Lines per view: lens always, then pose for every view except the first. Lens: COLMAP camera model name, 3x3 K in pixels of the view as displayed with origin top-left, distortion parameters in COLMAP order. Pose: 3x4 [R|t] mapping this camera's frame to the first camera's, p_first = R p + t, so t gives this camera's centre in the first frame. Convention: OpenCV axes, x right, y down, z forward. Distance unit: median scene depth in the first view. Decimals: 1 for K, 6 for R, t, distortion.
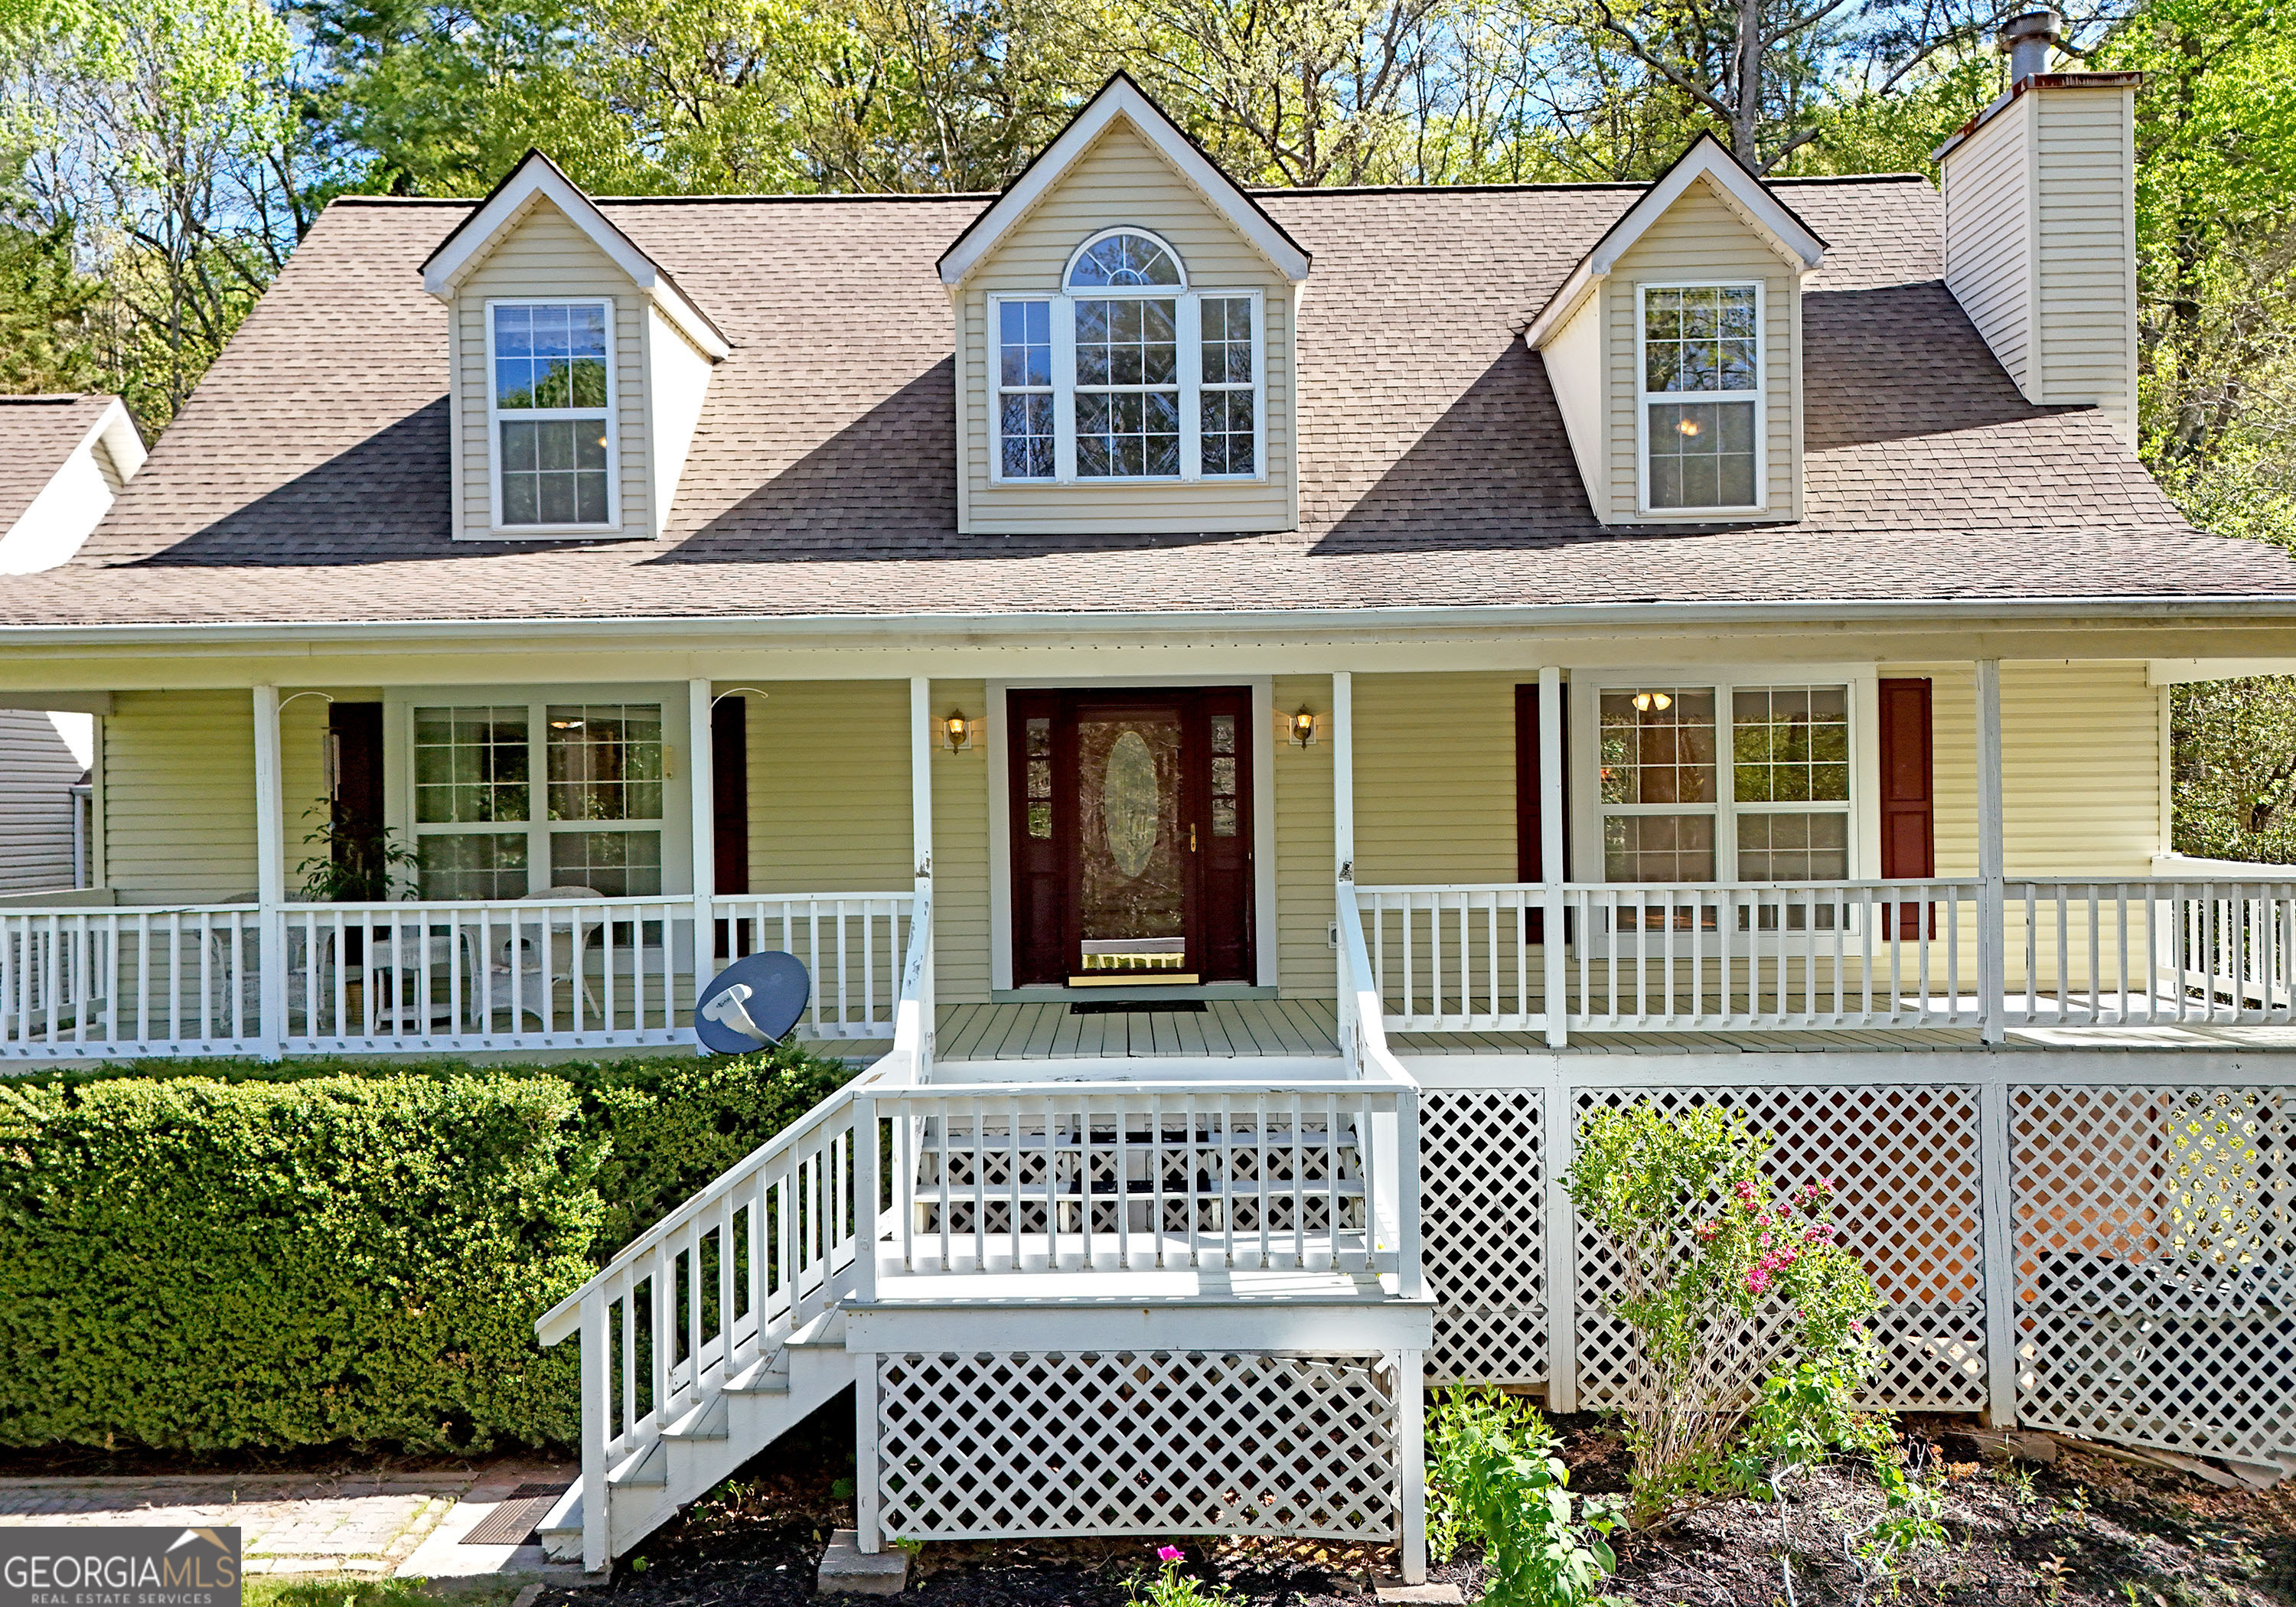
lens RADIAL K [[1690.8, 0, 1149.0], [0, 1690.8, 819.8], [0, 0, 1]] dist [0.055360, -0.038505]
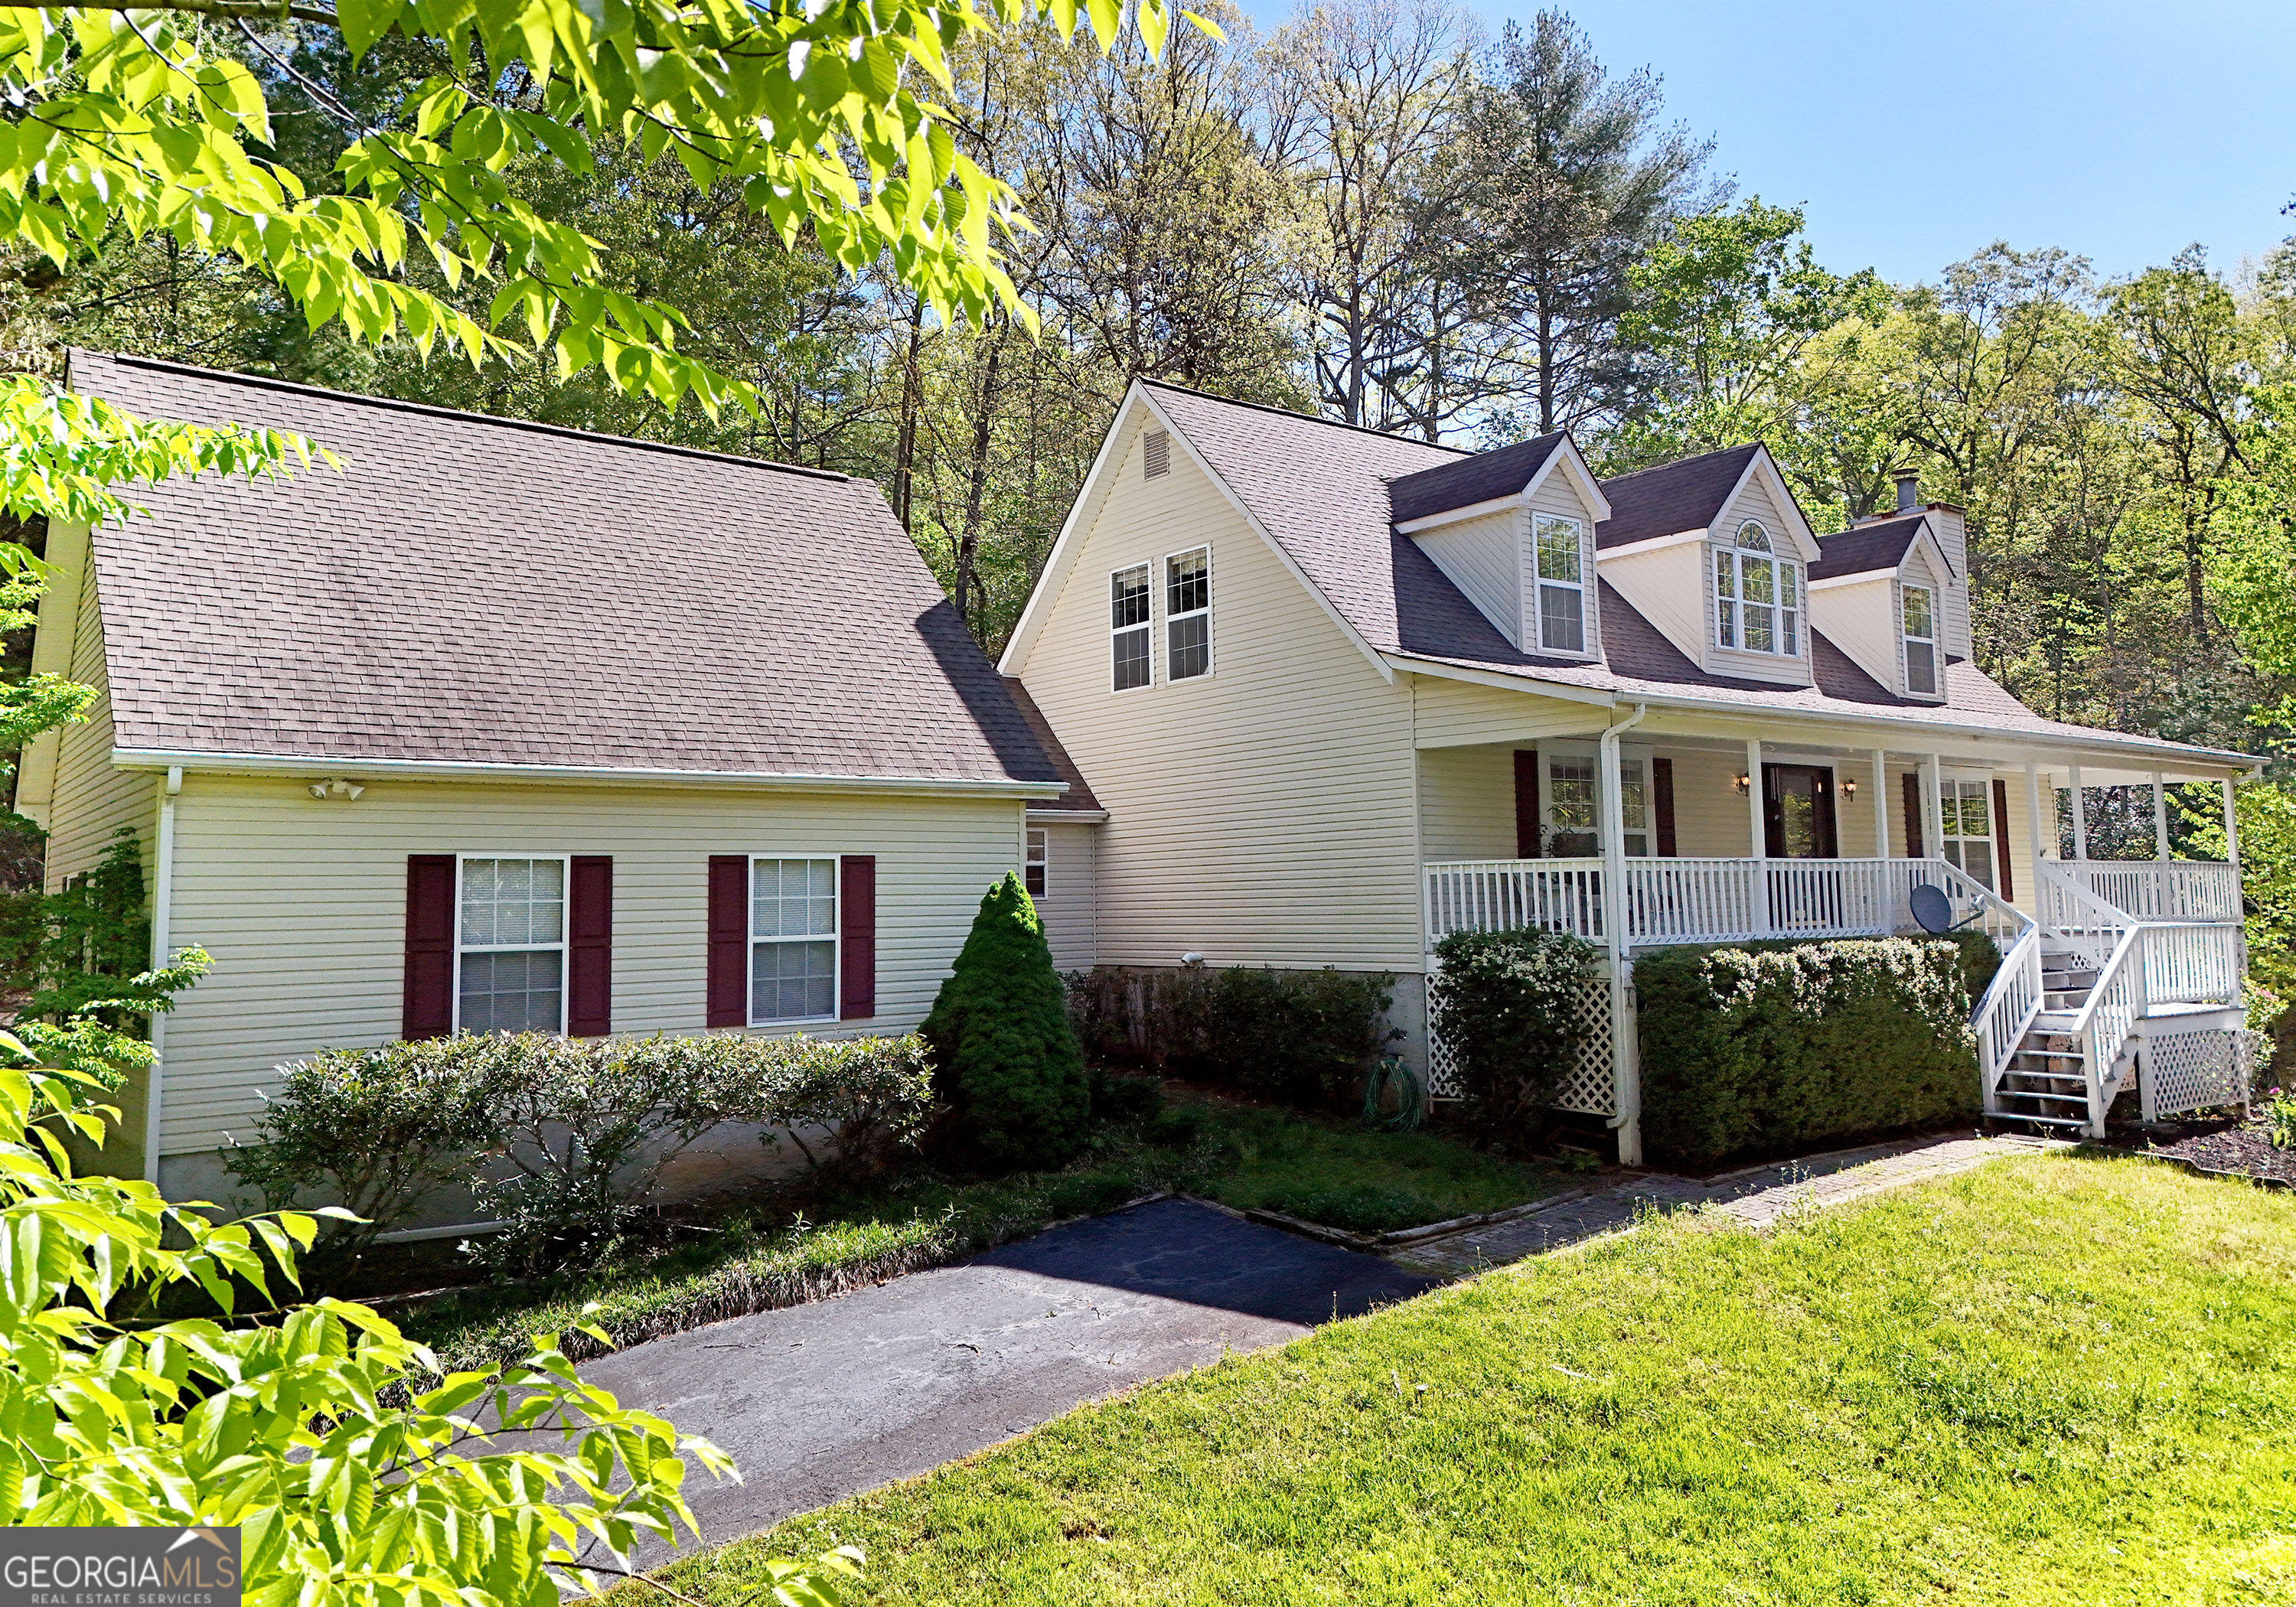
lens RADIAL K [[1687.0, 0, 1151.2], [0, 1687.0, 774.0], [0, 0, 1]] dist [0.096740, -0.092459]
pose [[0.782398, 0.047952, 0.620929, -1.745637], [0.011926, 0.995695, -0.091920, 0.096706], [-0.622664, 0.079323, 0.778458, -0.022047]]
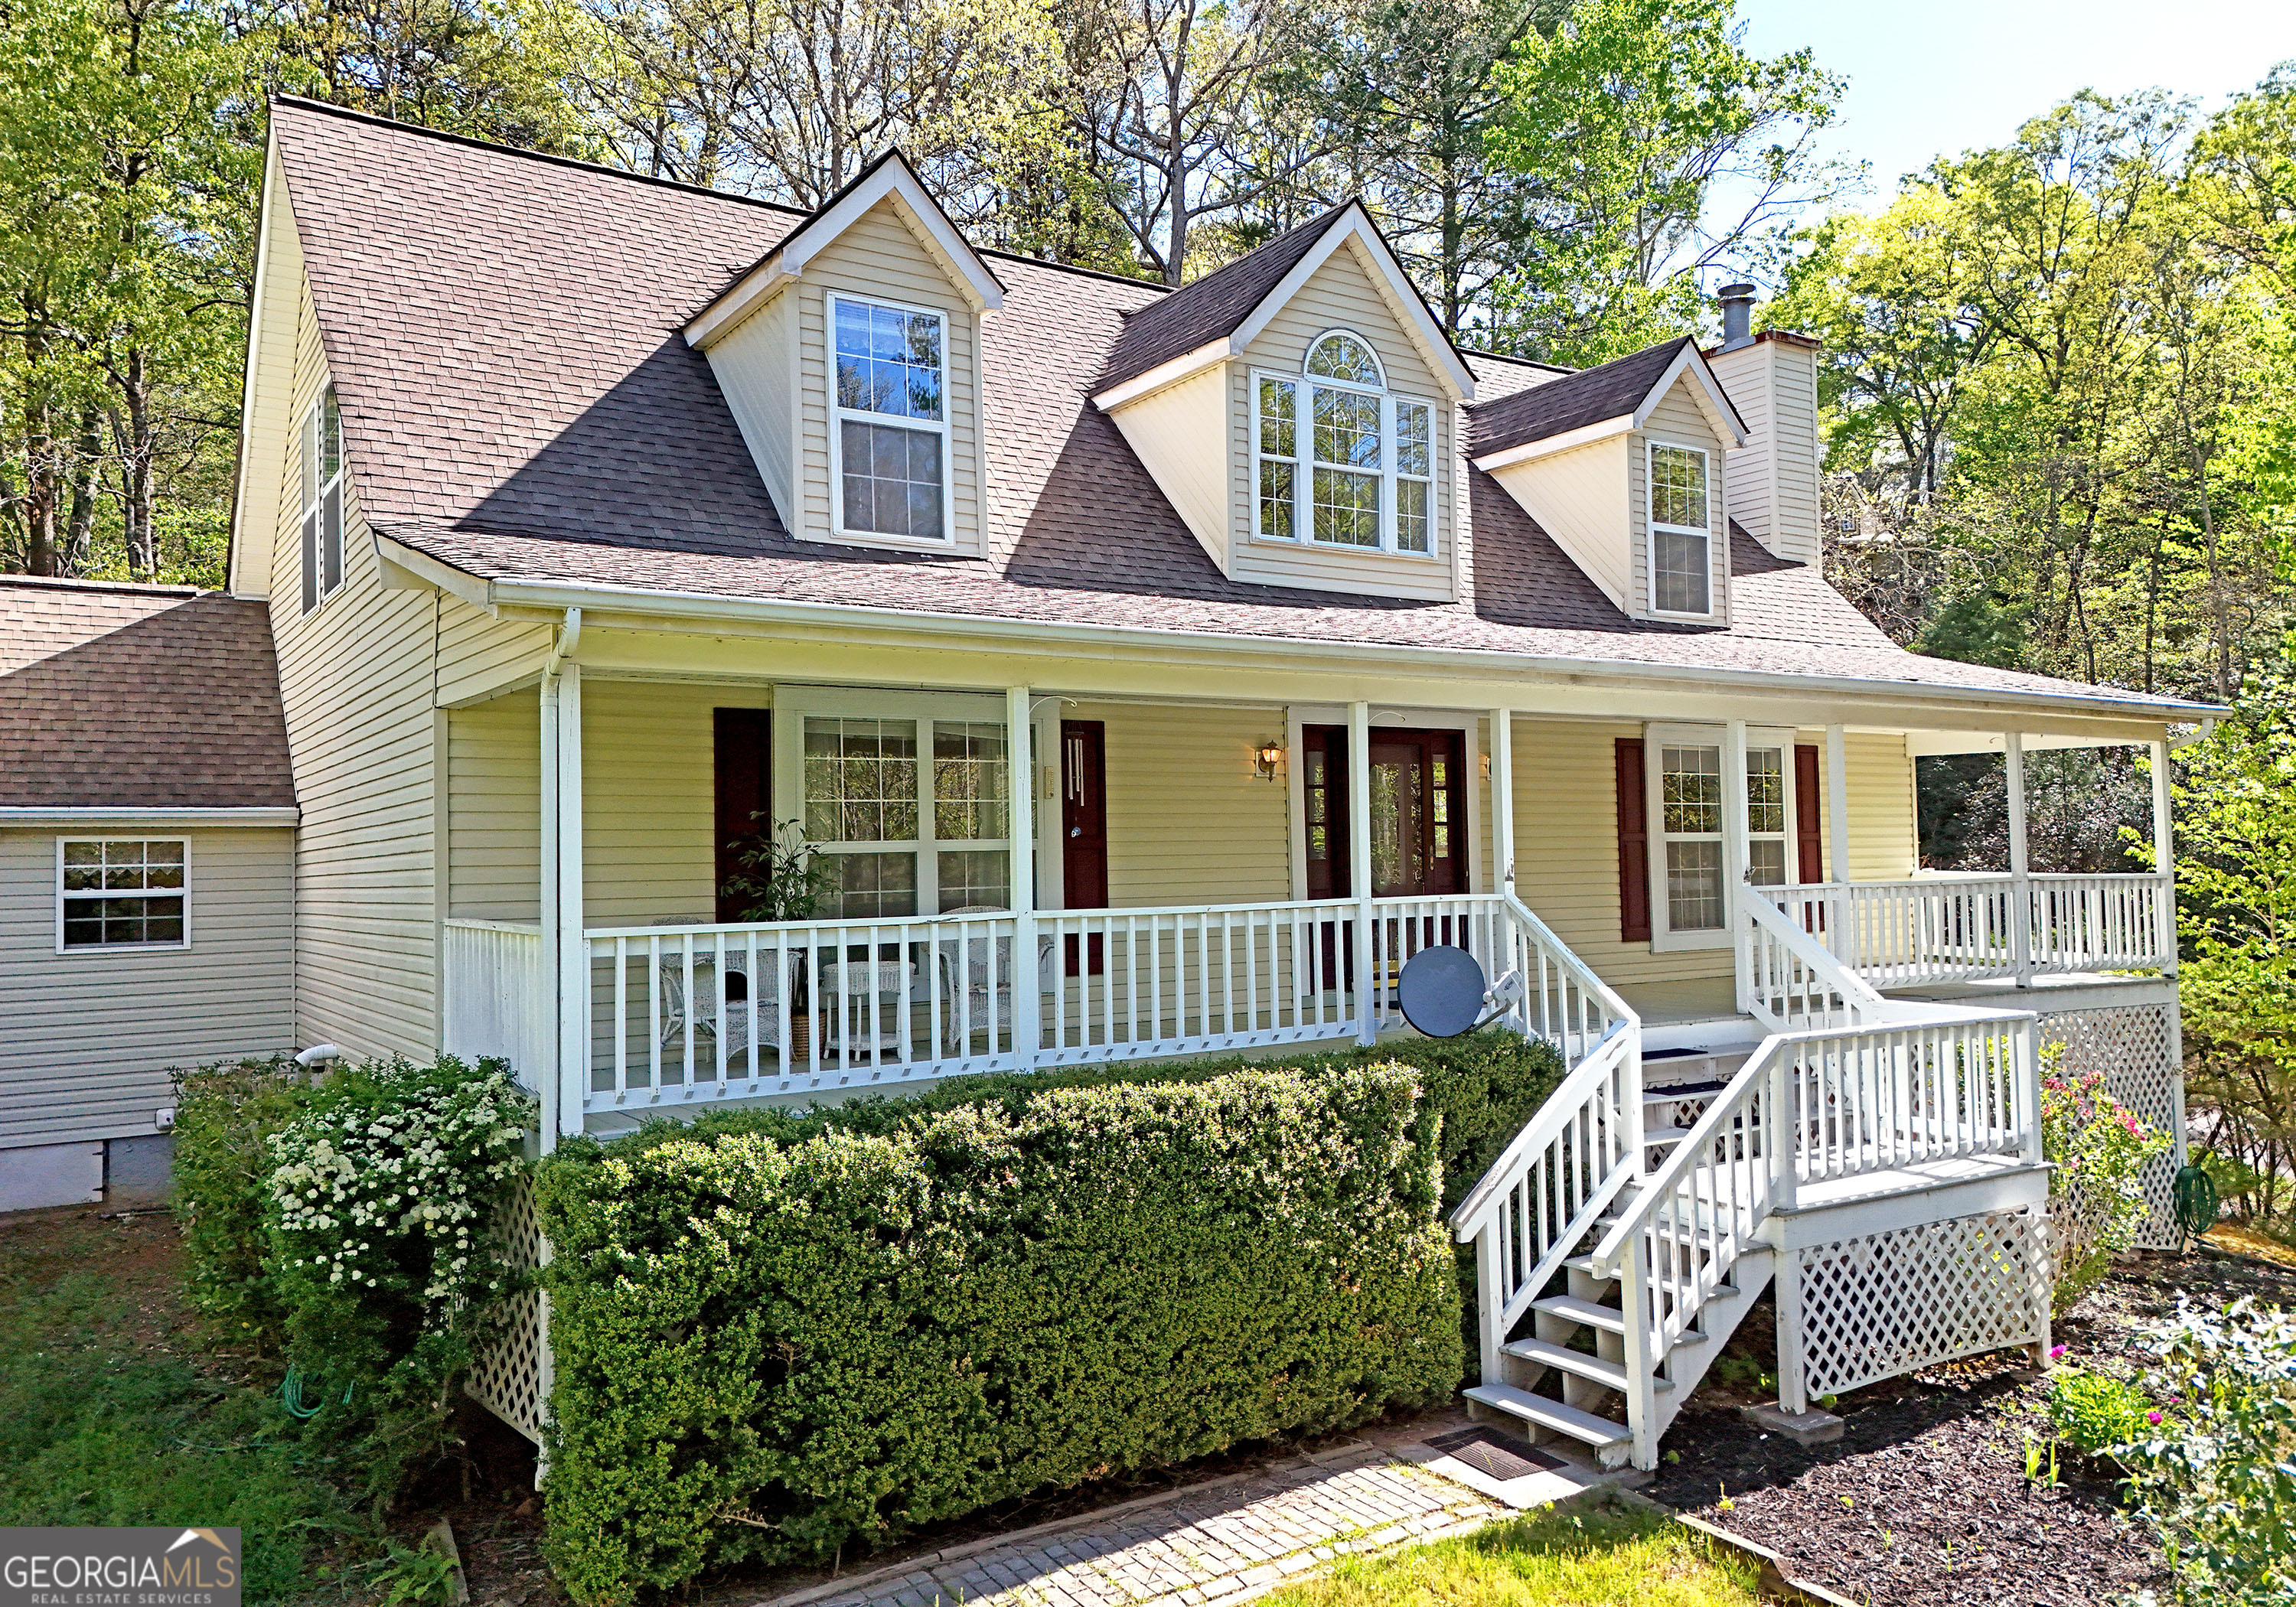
lens RADIAL K [[1685.8, 0, 1143.7], [0, 1685.8, 826.3], [0, 0, 1]] dist [0.088739, -0.094841]
pose [[0.831566, 0.011642, 0.555303, -0.791284], [0.010036, 0.999302, -0.035980, 0.028618], [-0.555335, 0.035493, 0.830869, 0.138977]]
